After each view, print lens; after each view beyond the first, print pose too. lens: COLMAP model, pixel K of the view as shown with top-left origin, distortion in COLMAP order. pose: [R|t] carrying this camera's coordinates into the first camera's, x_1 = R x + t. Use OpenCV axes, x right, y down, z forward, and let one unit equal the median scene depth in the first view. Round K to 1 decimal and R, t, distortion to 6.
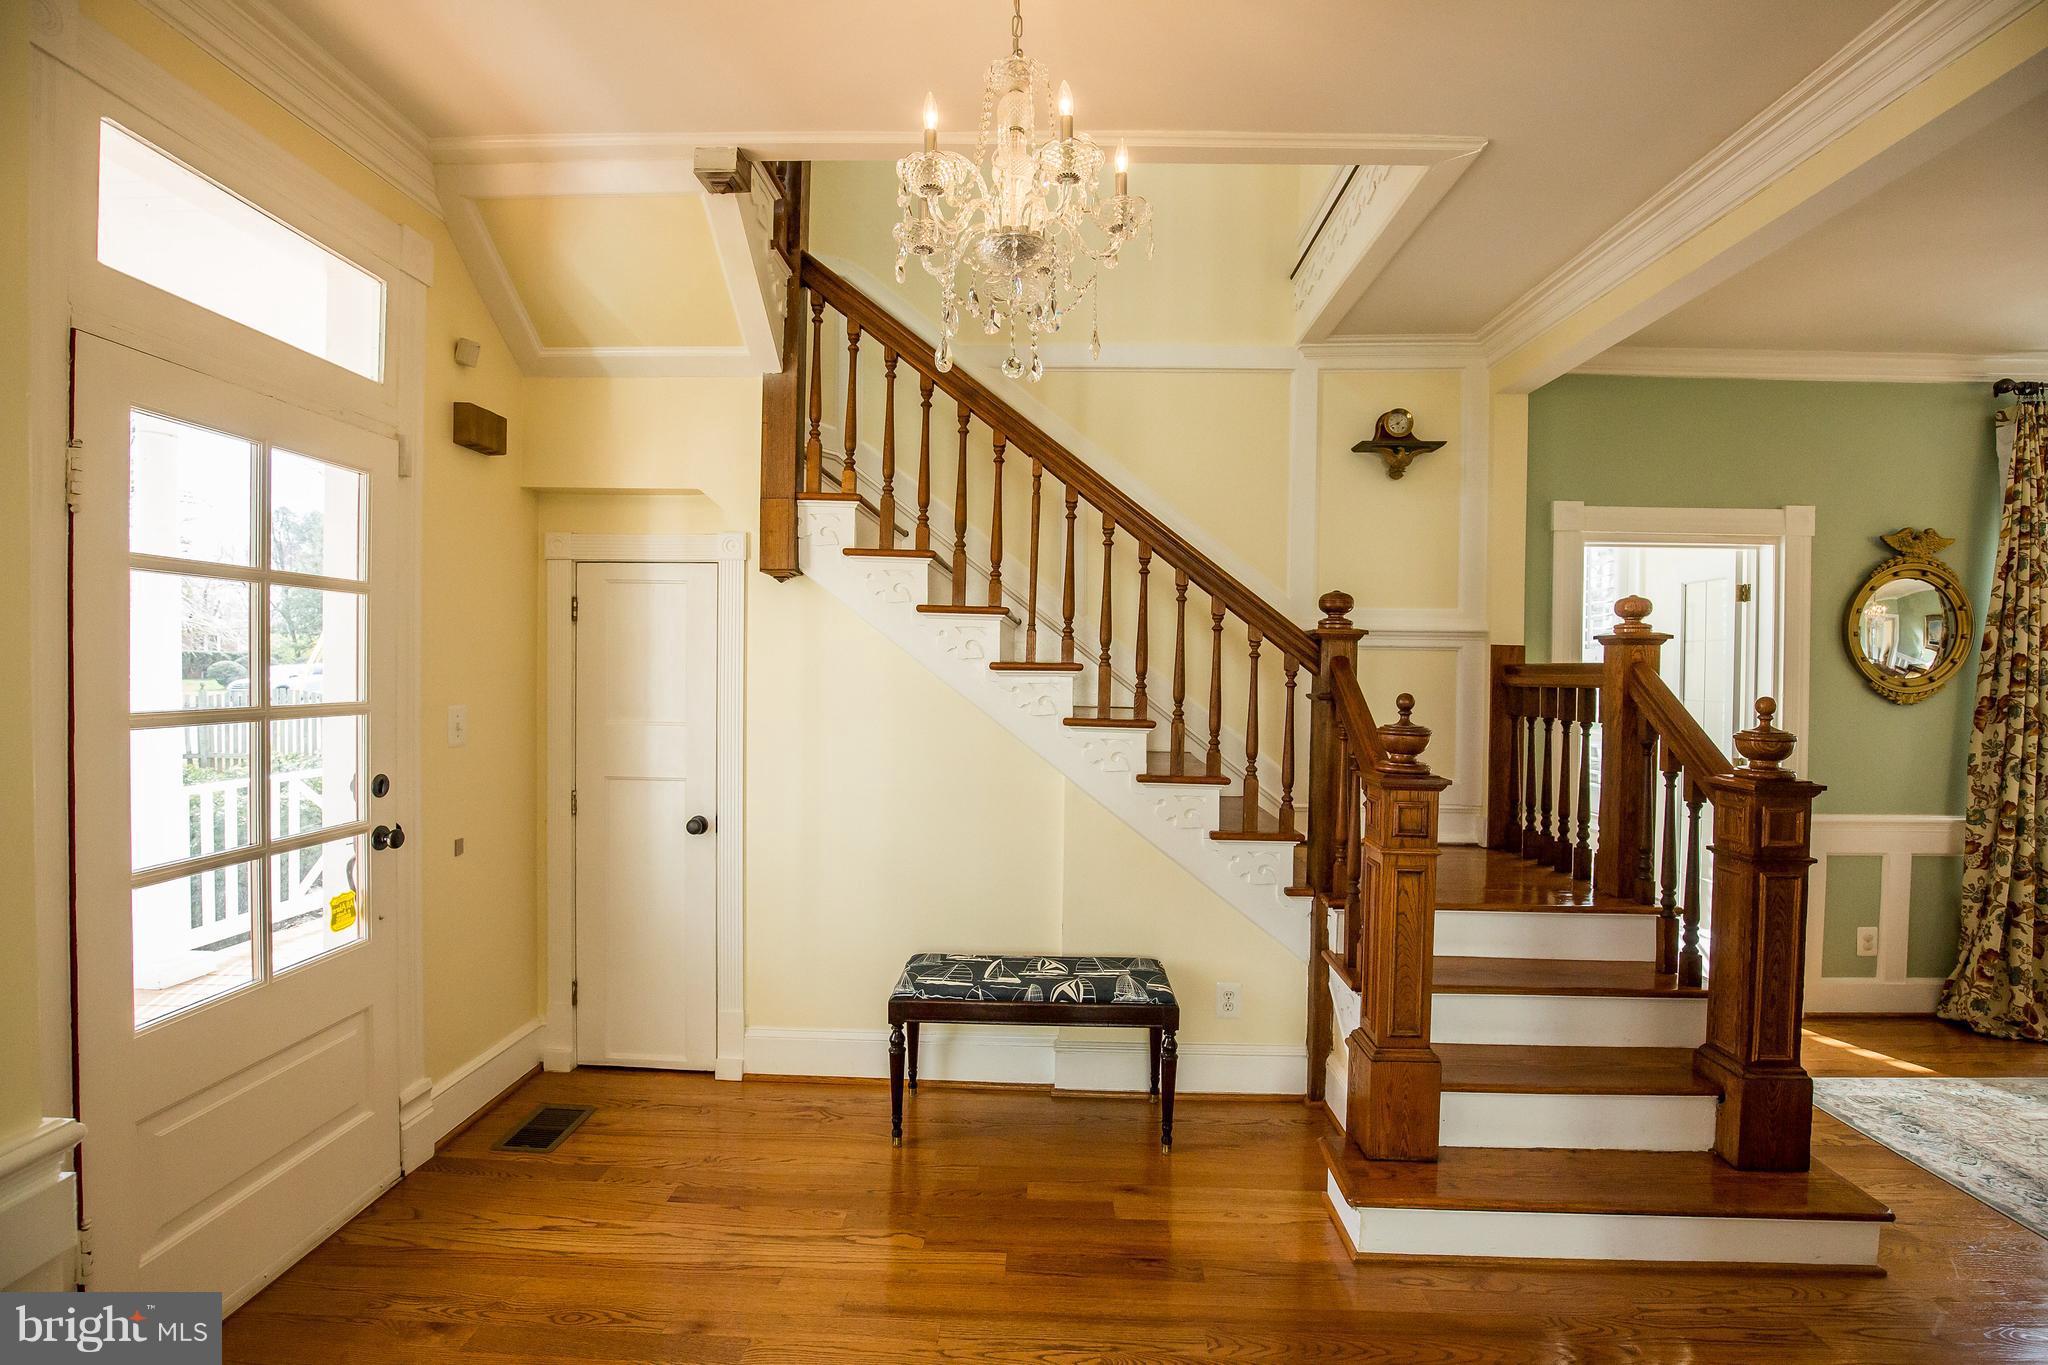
lens RADIAL K [[936.6, 0, 1028.4], [0, 936.6, 682.1], [0, 0, 1]] dist [-0.025195, 0.003350]
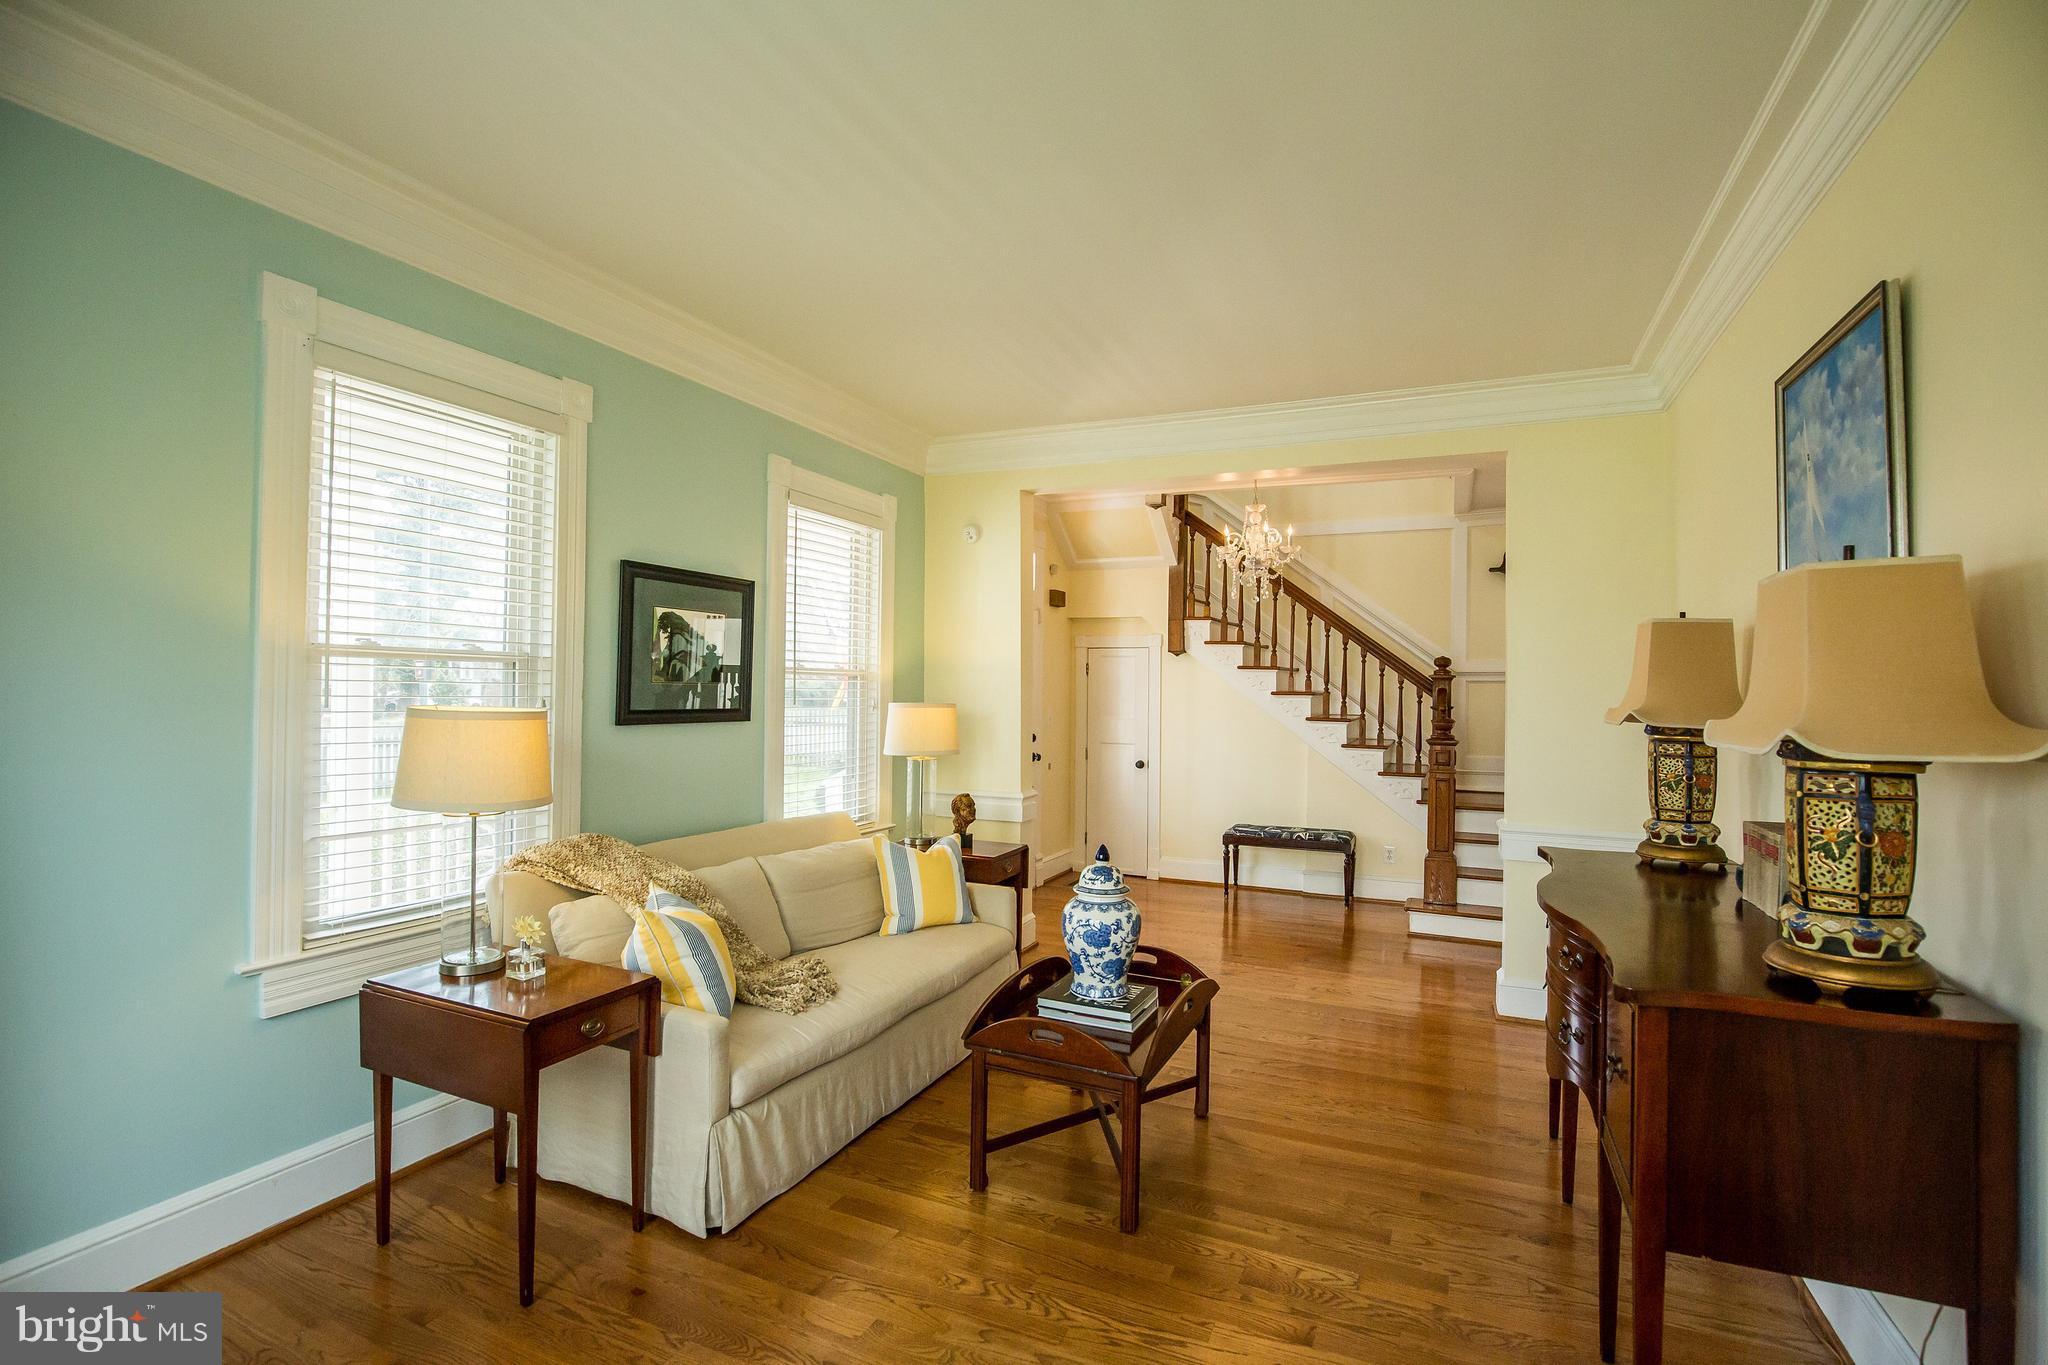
lens RADIAL K [[936.6, 0, 1027.5], [0, 936.6, 685.3], [0, 0, 1]] dist [-0.025195, 0.003350]
pose [[0.924257, -0.006501, -0.381715, 0.222495], [-0.003187, 0.999689, -0.024743, 0.016927], [0.381757, 0.024085, 0.923949, -1.030201]]
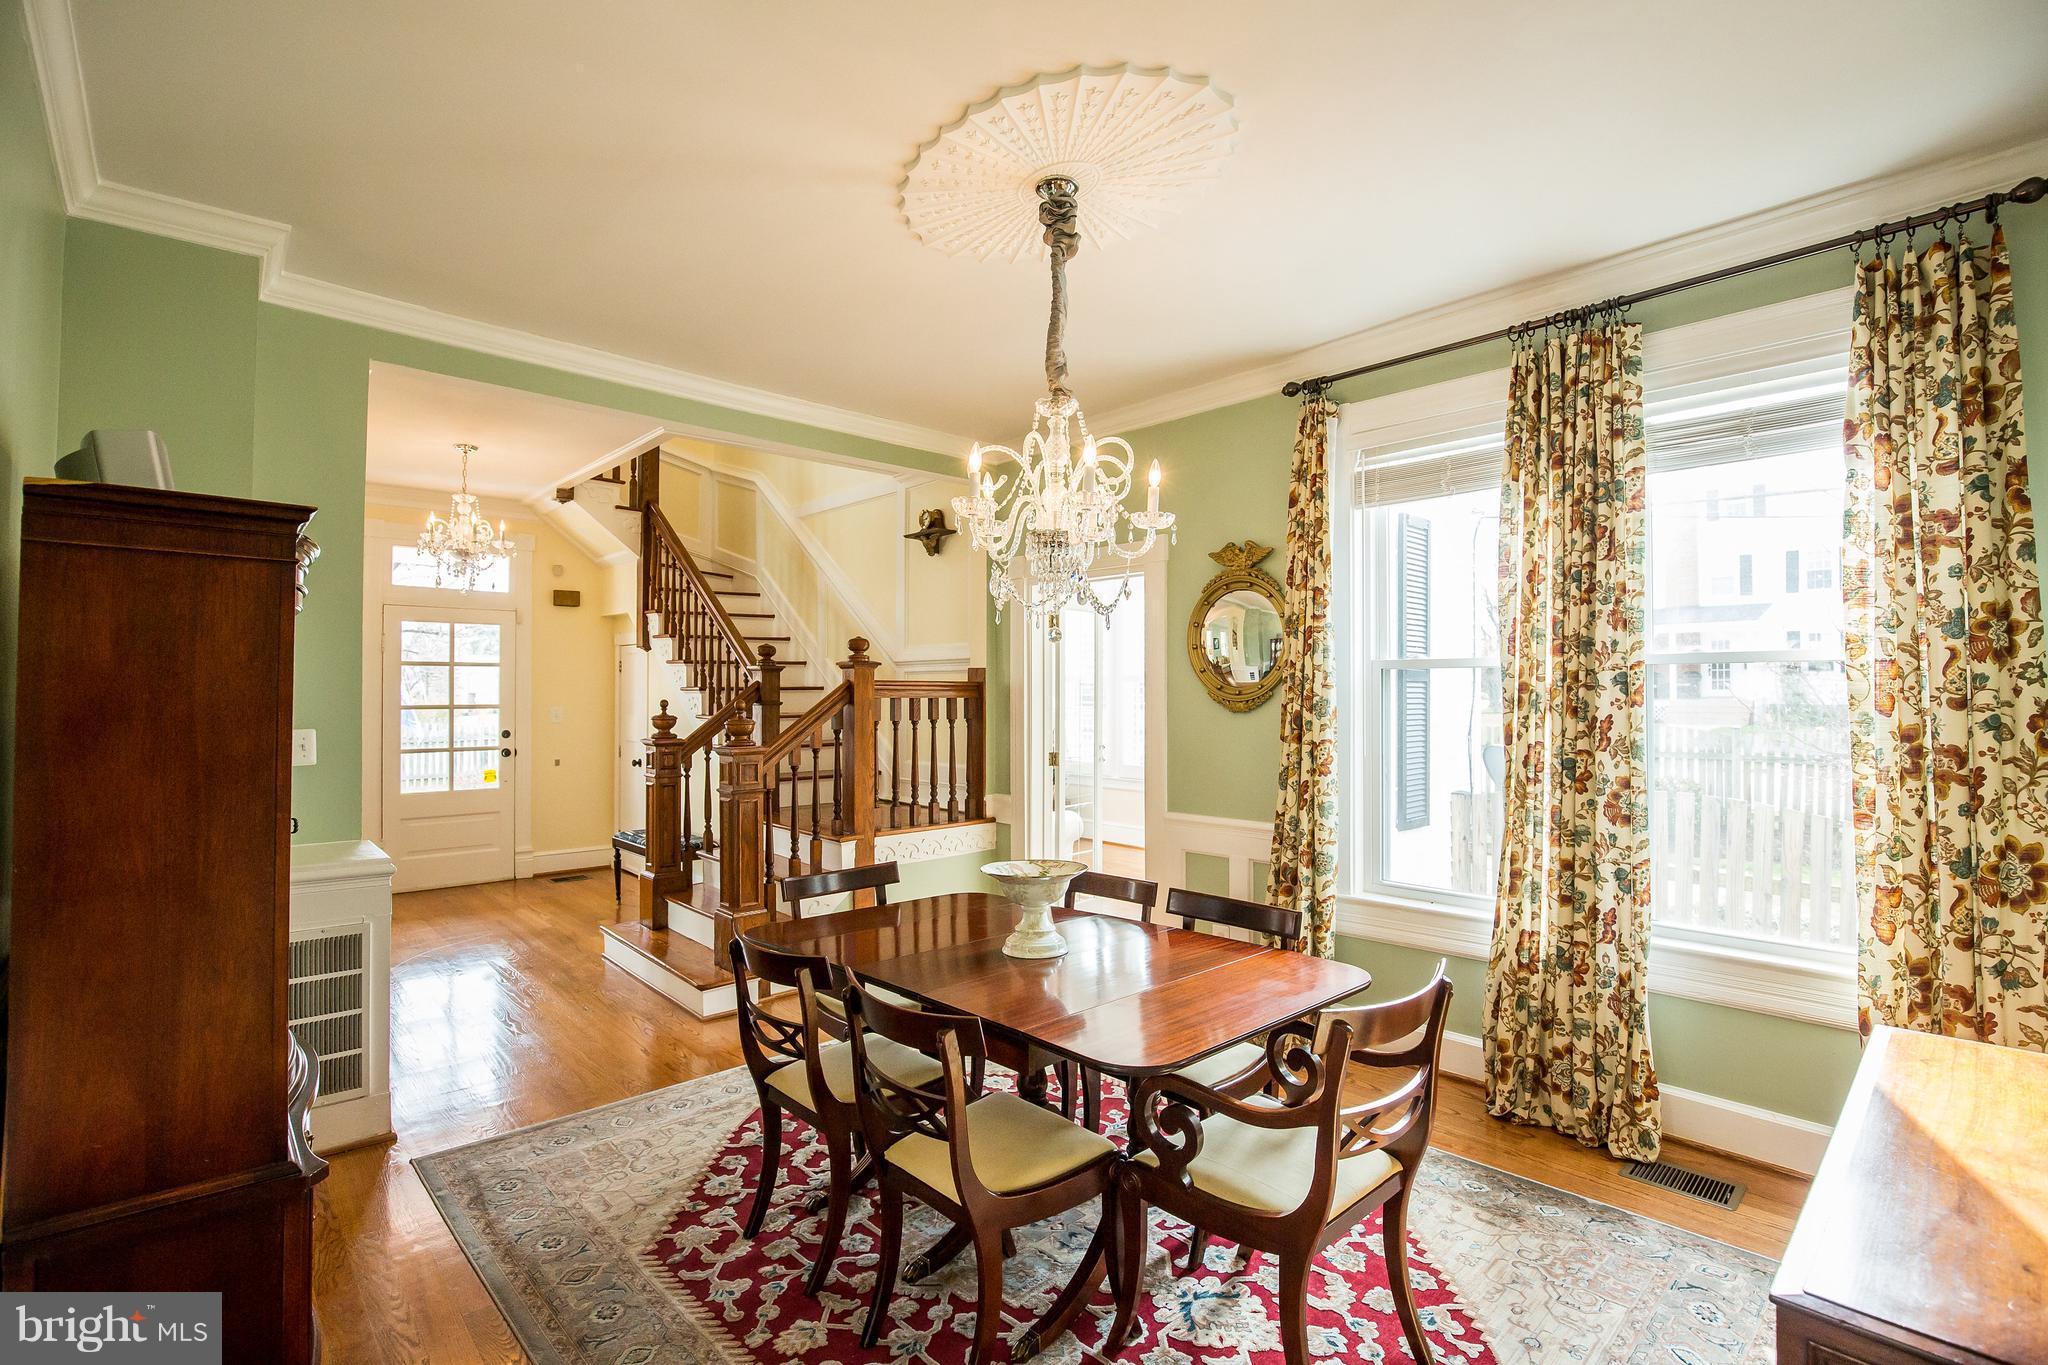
lens RADIAL K [[936.6, 0, 1032.2], [0, 936.6, 674.8], [0, 0, 1]] dist [-0.025195, 0.003350]
pose [[0.702795, -0.026095, -0.710913, 1.619903], [-0.000287, 0.999317, -0.036965, 0.023345], [0.711392, 0.026183, 0.702307, 0.095680]]
